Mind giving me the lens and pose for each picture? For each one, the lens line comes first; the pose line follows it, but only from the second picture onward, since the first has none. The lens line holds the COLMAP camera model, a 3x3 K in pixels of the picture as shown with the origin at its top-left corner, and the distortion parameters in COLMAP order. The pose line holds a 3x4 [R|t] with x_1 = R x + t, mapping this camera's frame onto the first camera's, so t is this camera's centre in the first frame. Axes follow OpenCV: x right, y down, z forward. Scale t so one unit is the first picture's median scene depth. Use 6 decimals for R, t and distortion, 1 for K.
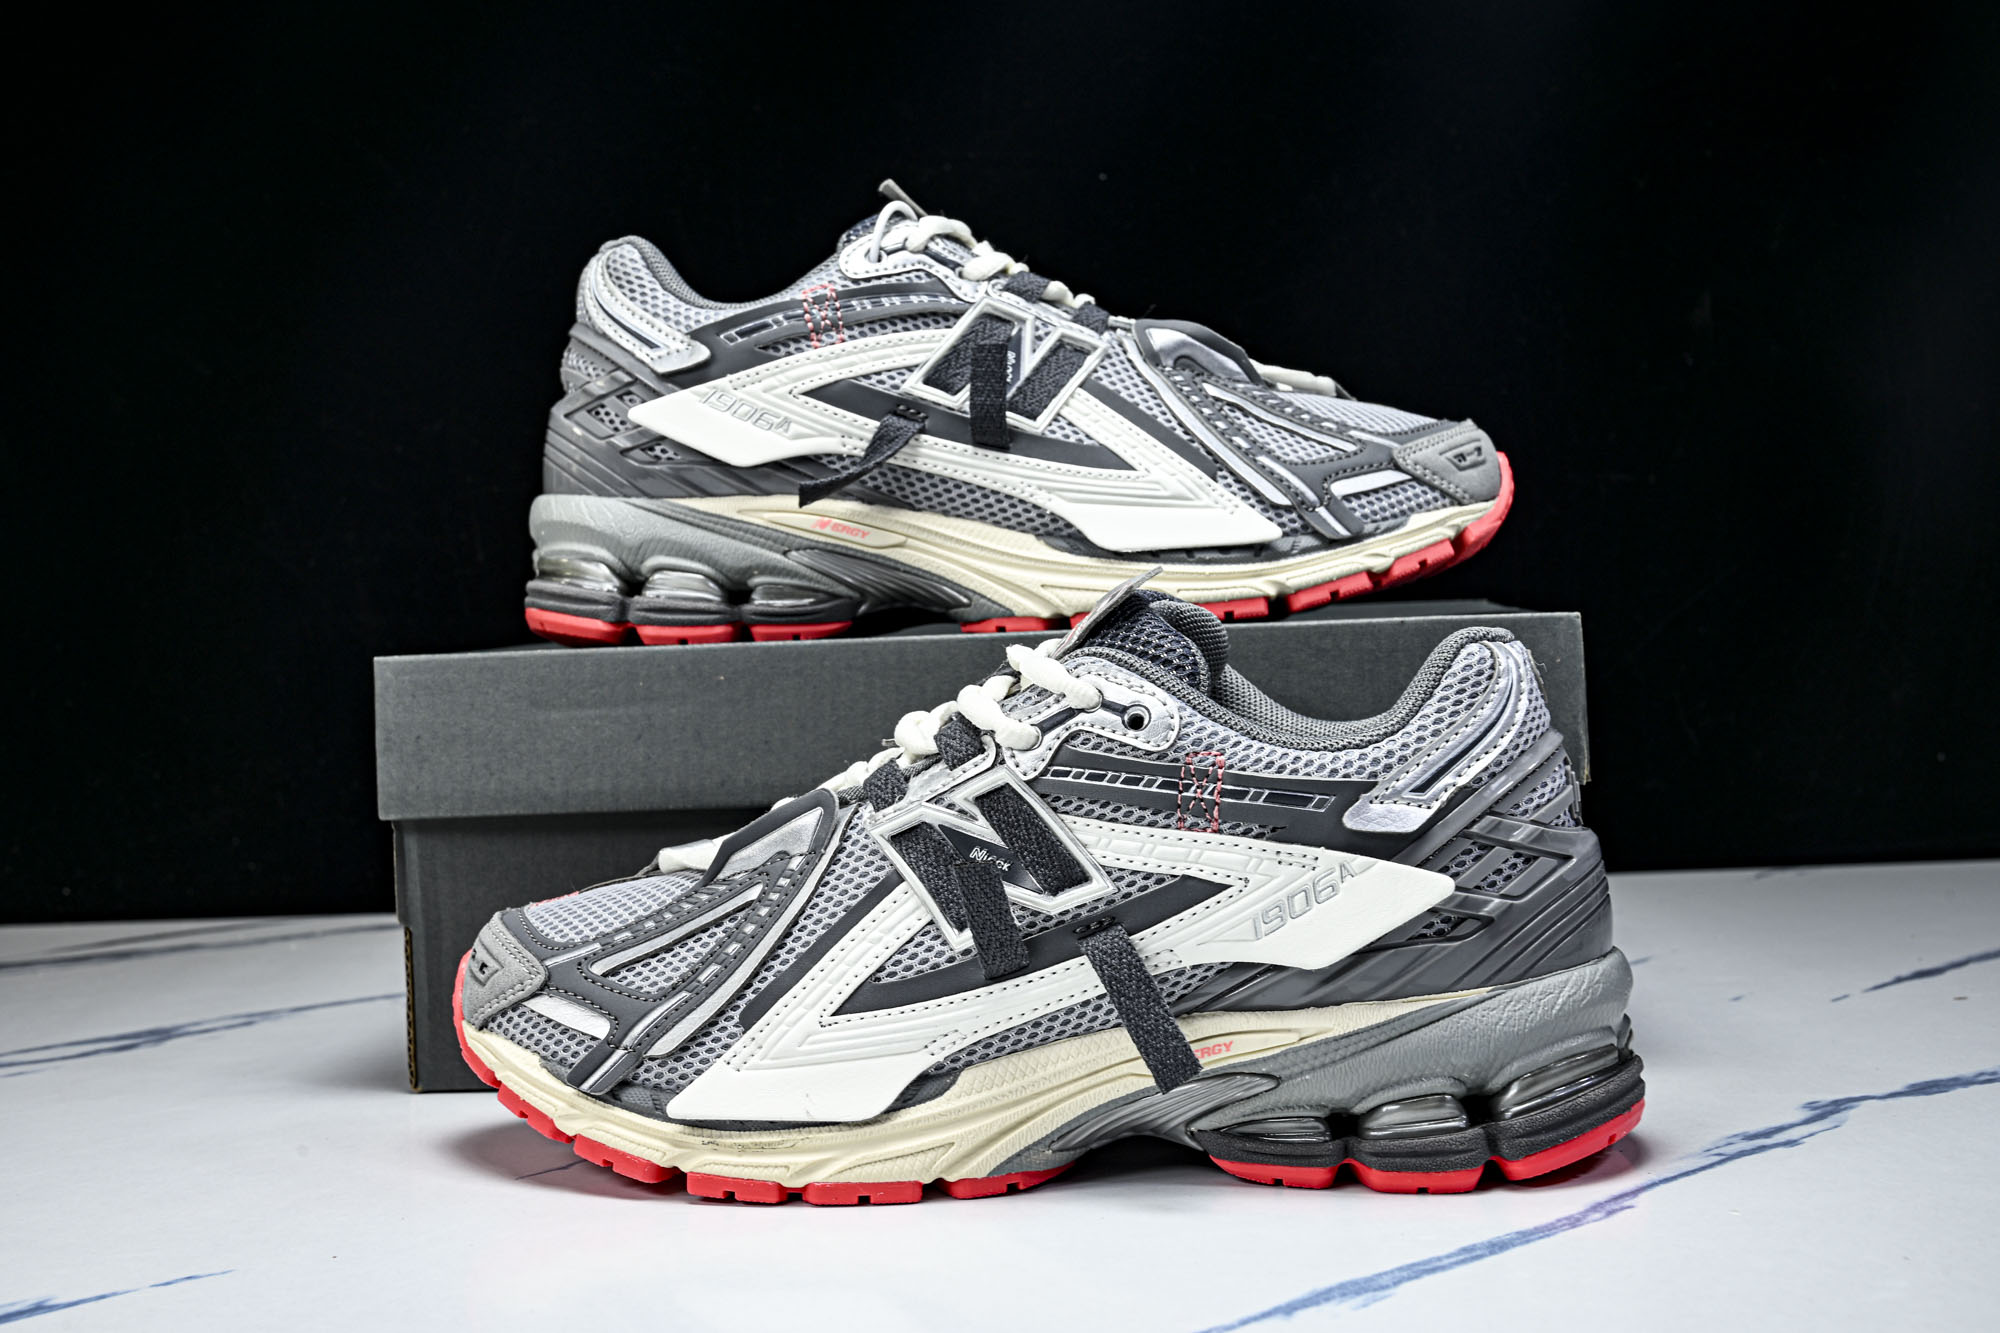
lens RADIAL K [[2686.2, 0, 1000.0], [0, 2686.2, 666.5], [0, 0, 1]] dist [0.012901, 0.023997]
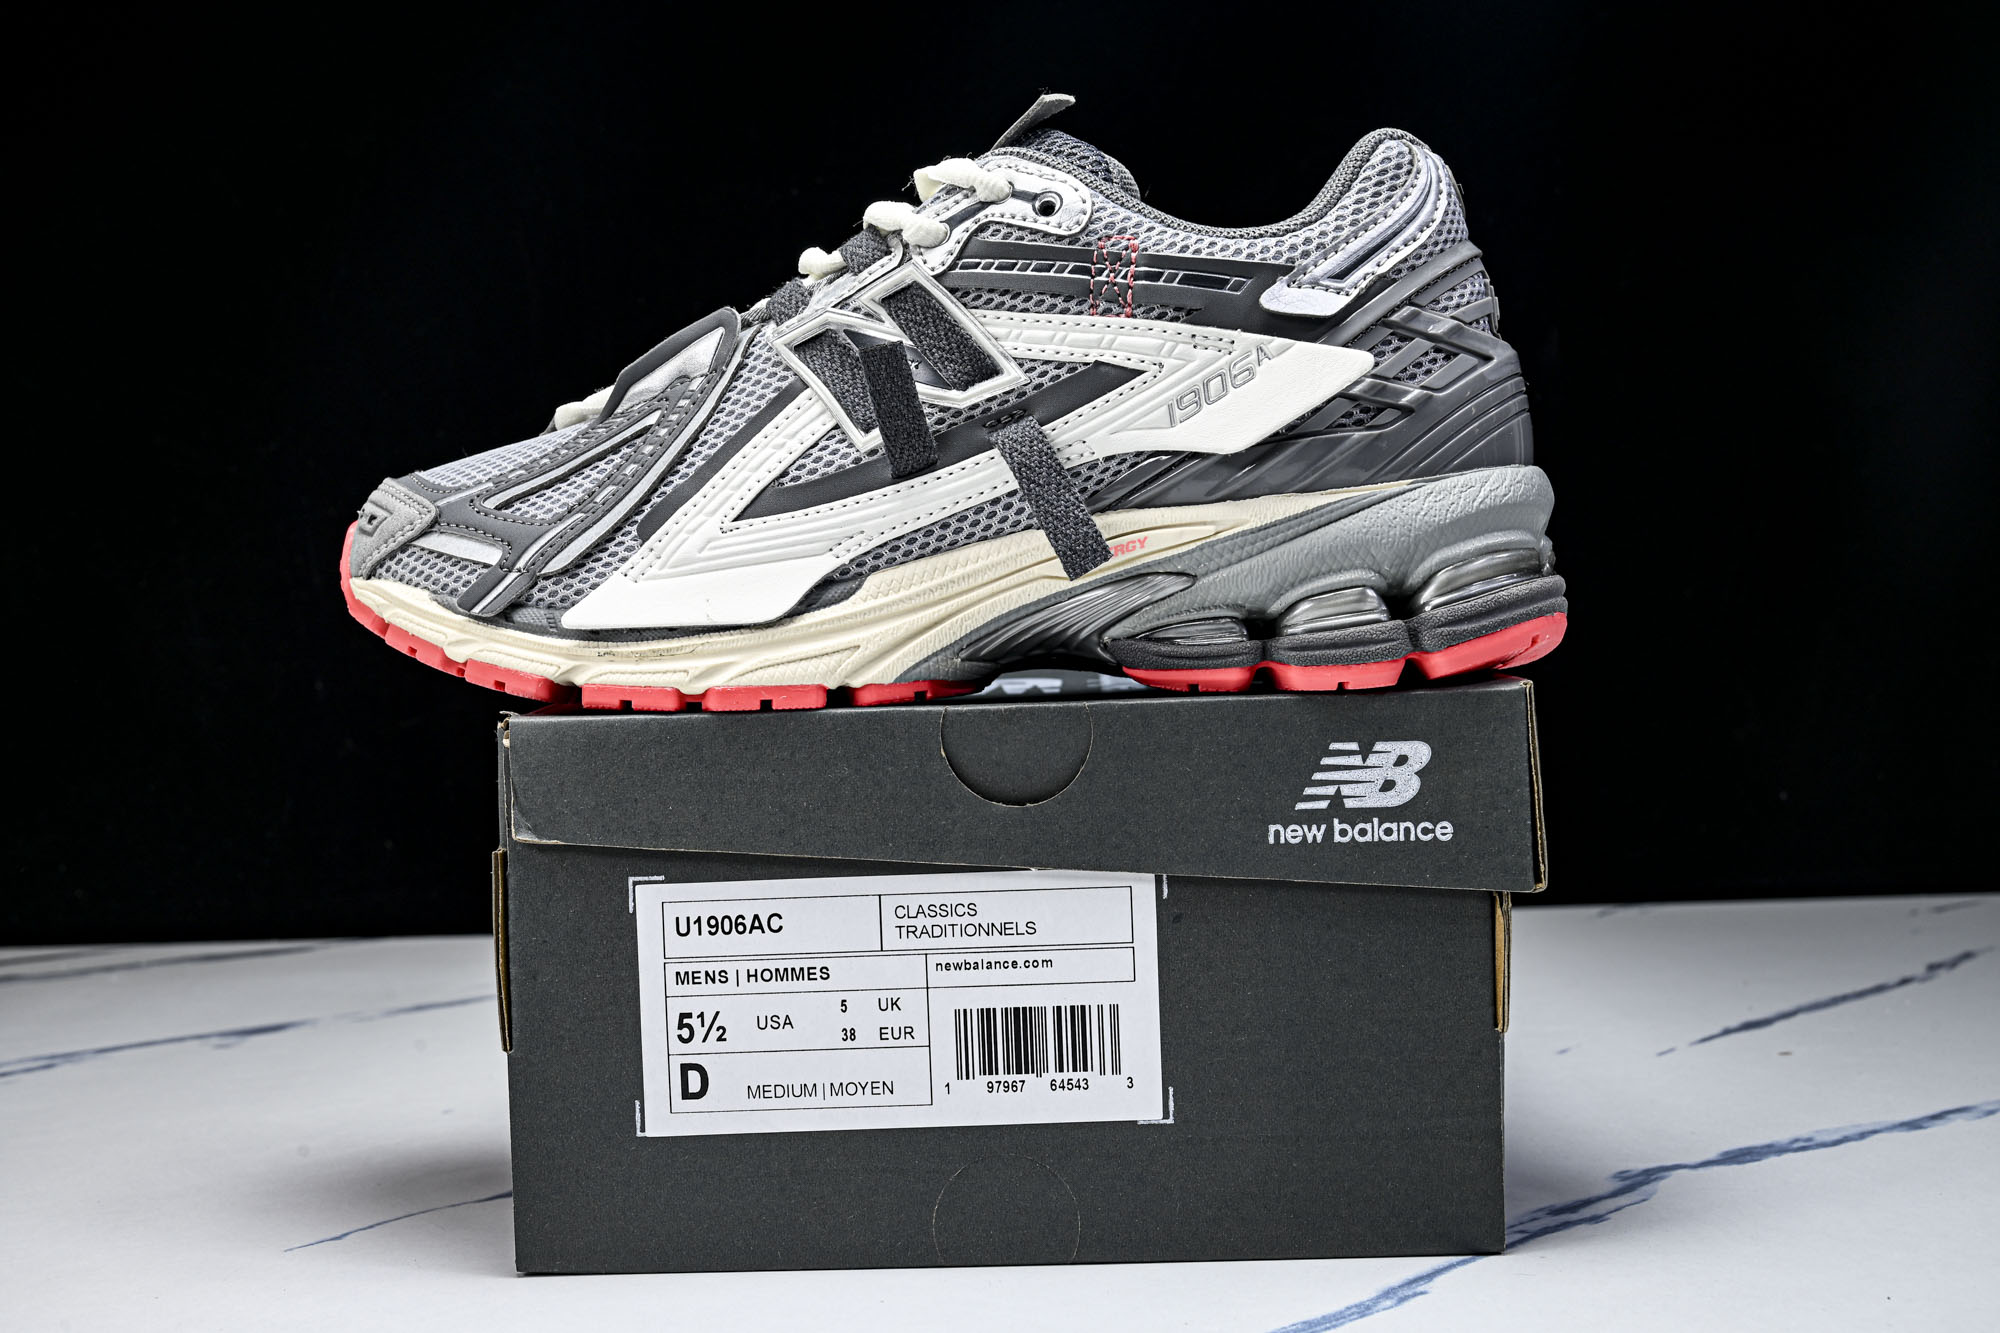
lens RADIAL K [[2686.2, 0, 1000.0], [0, 2686.2, 666.5], [0, 0, 1]] dist [0.012901, 0.023997]
pose [[0.999375, 0.000151, 0.035352, -0.000834], [0.000835, 0.999612, -0.027853, 0.211776], [-0.035342, 0.027865, 0.998987, 0.033435]]
